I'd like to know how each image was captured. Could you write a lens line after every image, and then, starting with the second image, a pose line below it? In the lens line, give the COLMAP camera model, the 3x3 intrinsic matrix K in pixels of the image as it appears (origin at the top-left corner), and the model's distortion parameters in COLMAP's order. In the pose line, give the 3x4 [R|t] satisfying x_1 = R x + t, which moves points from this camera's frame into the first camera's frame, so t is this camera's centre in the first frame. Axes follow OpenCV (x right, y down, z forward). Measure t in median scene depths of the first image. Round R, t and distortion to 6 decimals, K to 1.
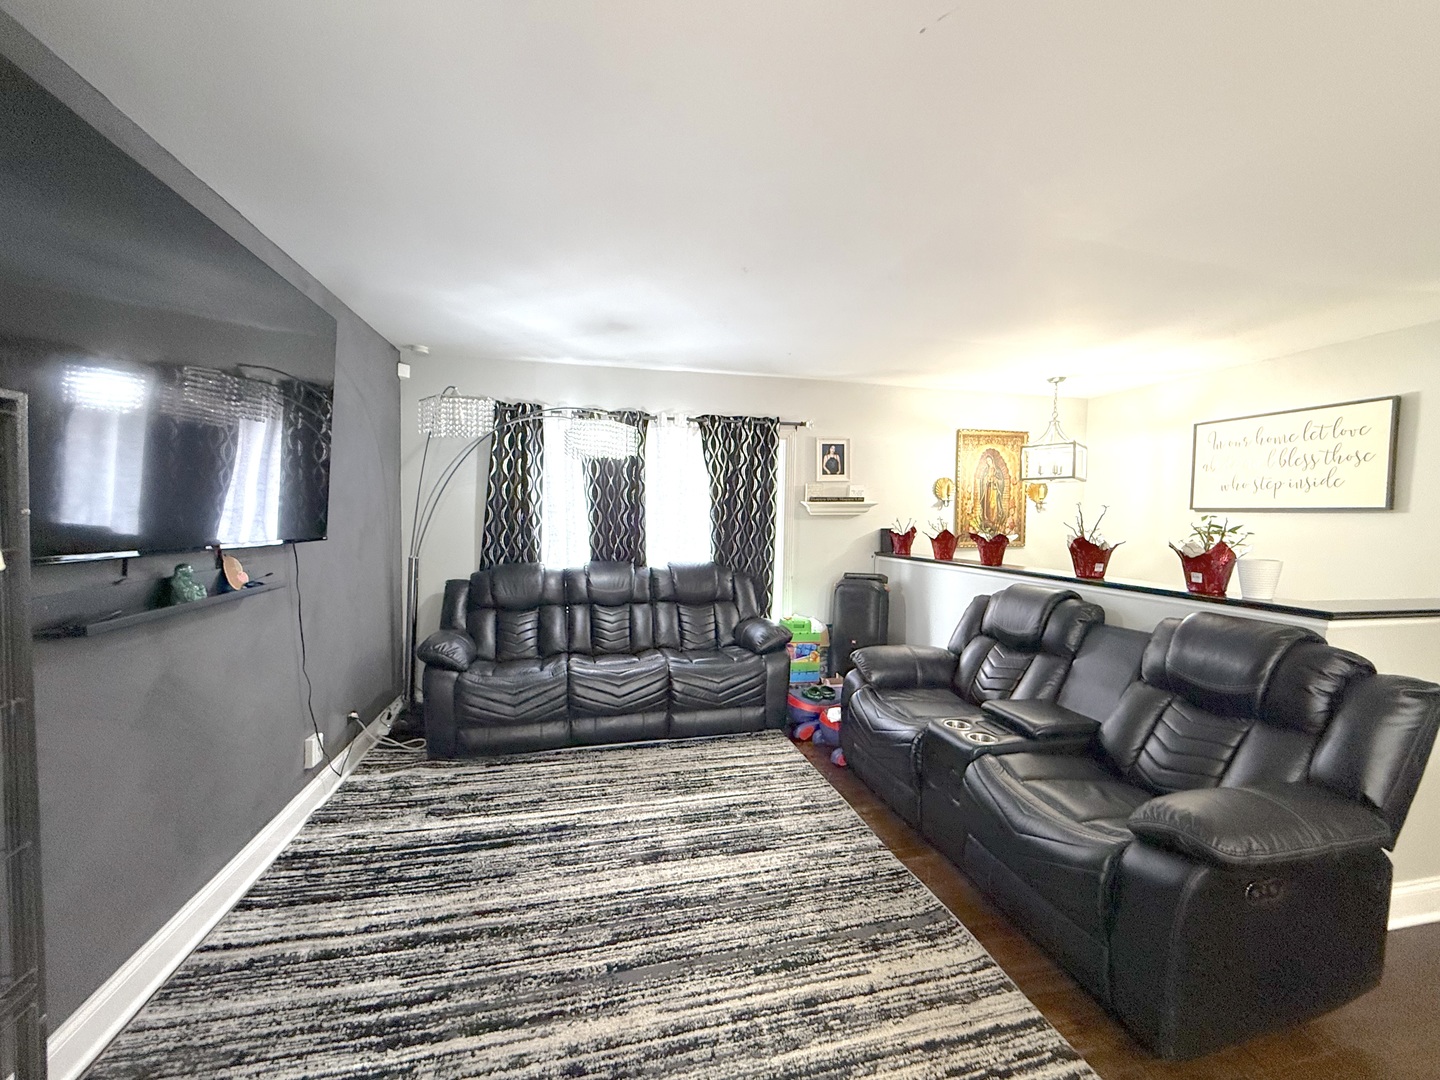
lens RADIAL K [[582.0, 0, 720.1], [0, 582.0, 542.5], [0, 0, 1]] dist [0.001084, -0.000302]
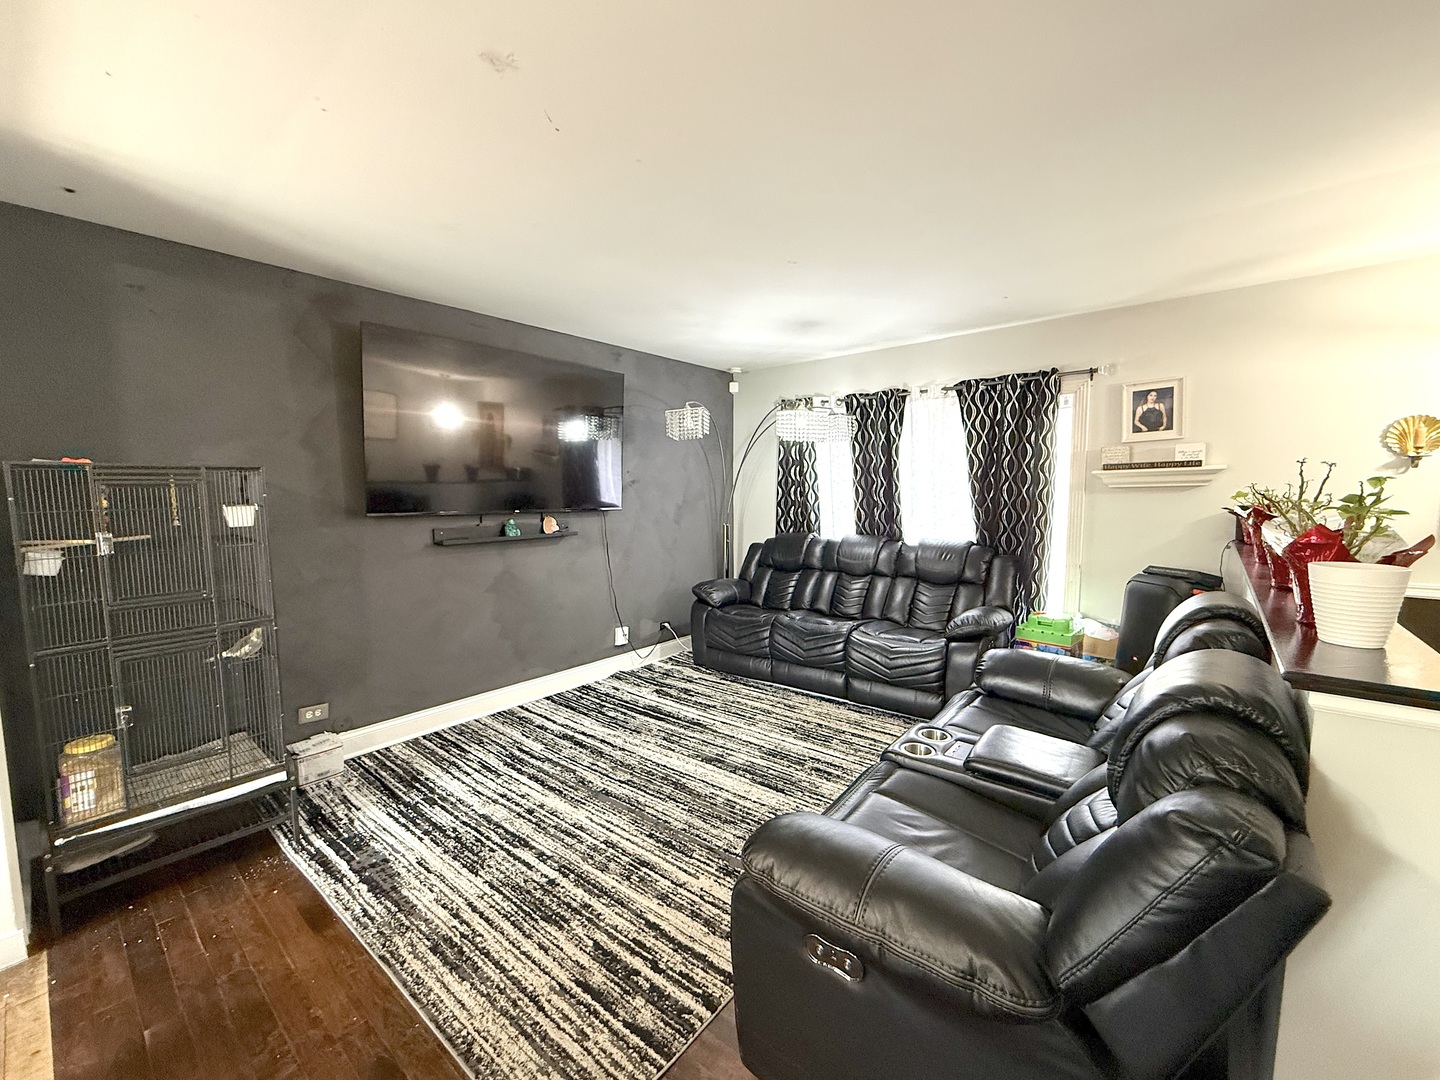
lens RADIAL K [[582.0, 0, 725.4], [0, 582.0, 541.5], [0, 0, 1]] dist [0.001084, -0.000302]
pose [[0.610421, 0.052177, -0.790357, 0.735079], [-0.026837, 0.998617, 0.045198, 0.004722], [0.791622, -0.006379, 0.610977, 0.207460]]
